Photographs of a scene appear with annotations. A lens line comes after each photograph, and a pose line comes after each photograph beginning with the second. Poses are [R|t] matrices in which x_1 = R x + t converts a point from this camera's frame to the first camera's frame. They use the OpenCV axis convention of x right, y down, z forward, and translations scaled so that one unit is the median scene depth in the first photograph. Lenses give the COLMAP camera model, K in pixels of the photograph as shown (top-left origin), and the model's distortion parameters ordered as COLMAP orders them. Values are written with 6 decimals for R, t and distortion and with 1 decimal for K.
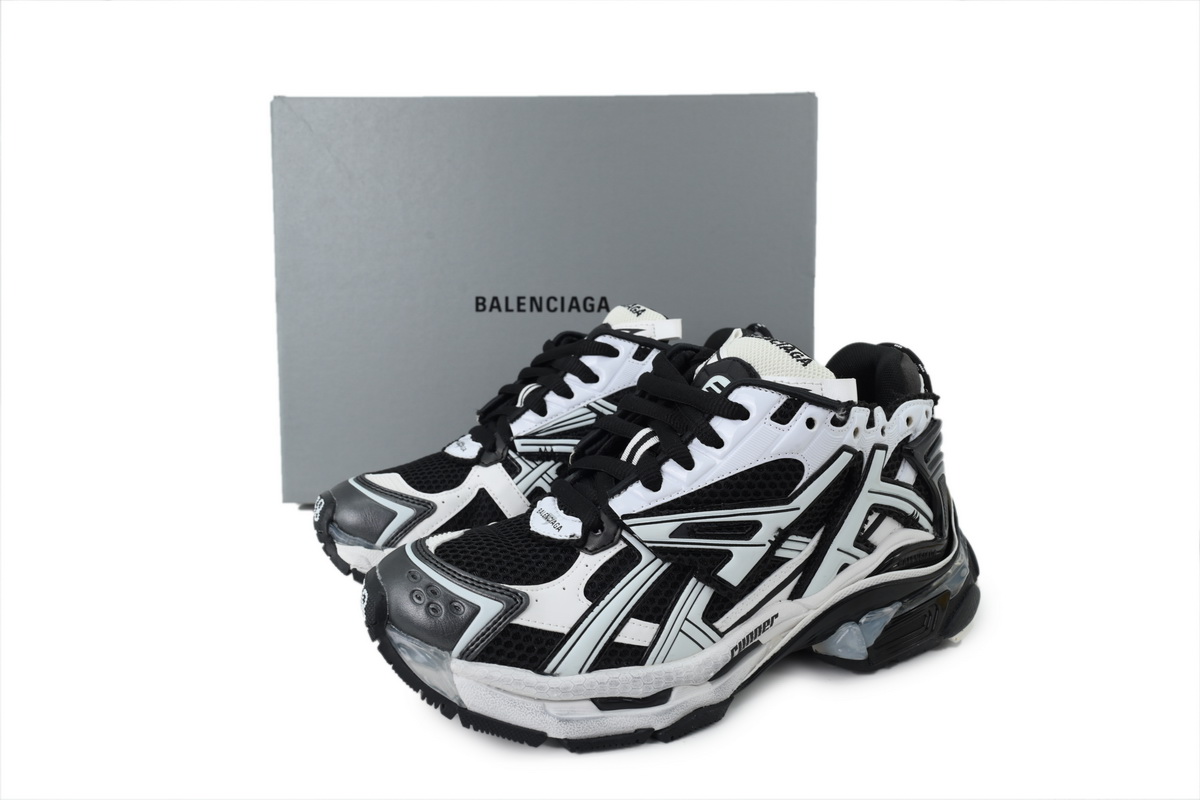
lens RADIAL K [[834.6, 0, 599.9], [0, 834.6, 397.1], [0, 0, 1]] dist [0.044442, -0.000867]
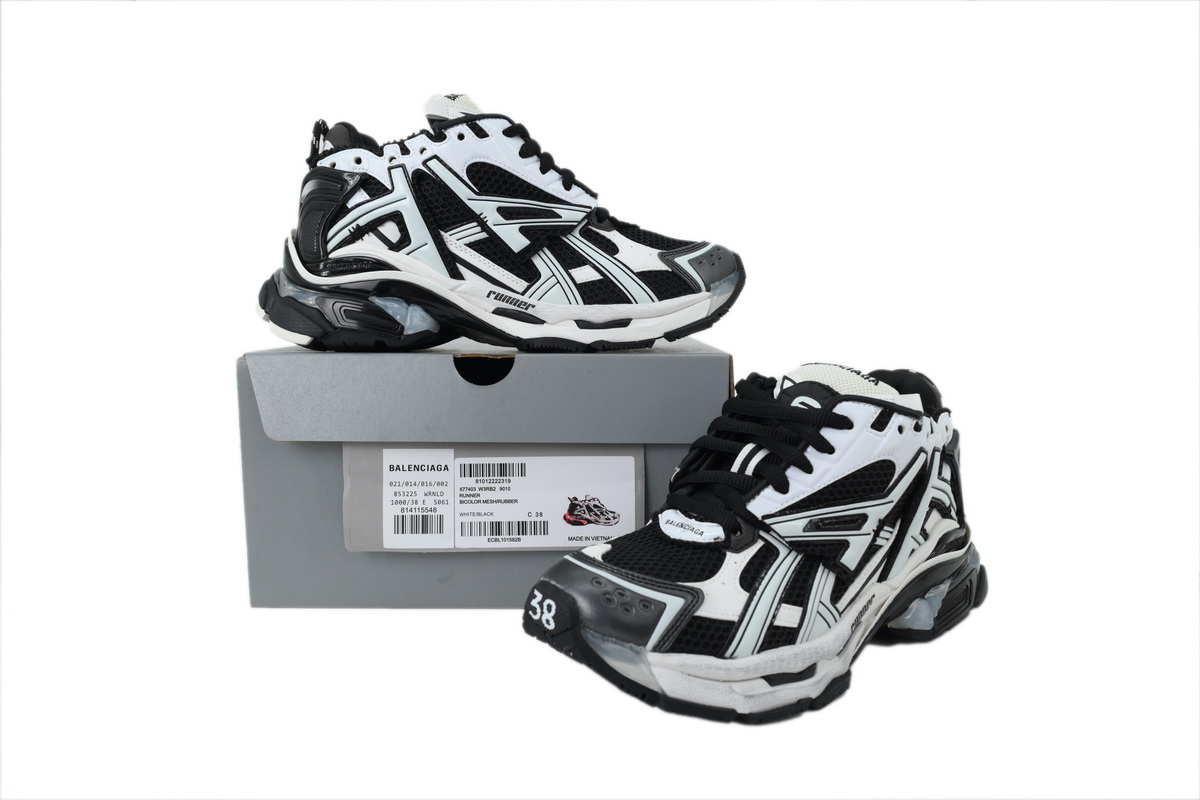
lens RADIAL K [[834.6, 0, 597.0], [0, 834.6, 399.8], [0, 0, 1]] dist [0.044442, -0.000867]
pose [[0.968276, -0.031753, 0.247857, -0.473841], [0.049568, 0.996590, -0.065971, 0.046729], [-0.244917, 0.076164, 0.966548, -0.071993]]
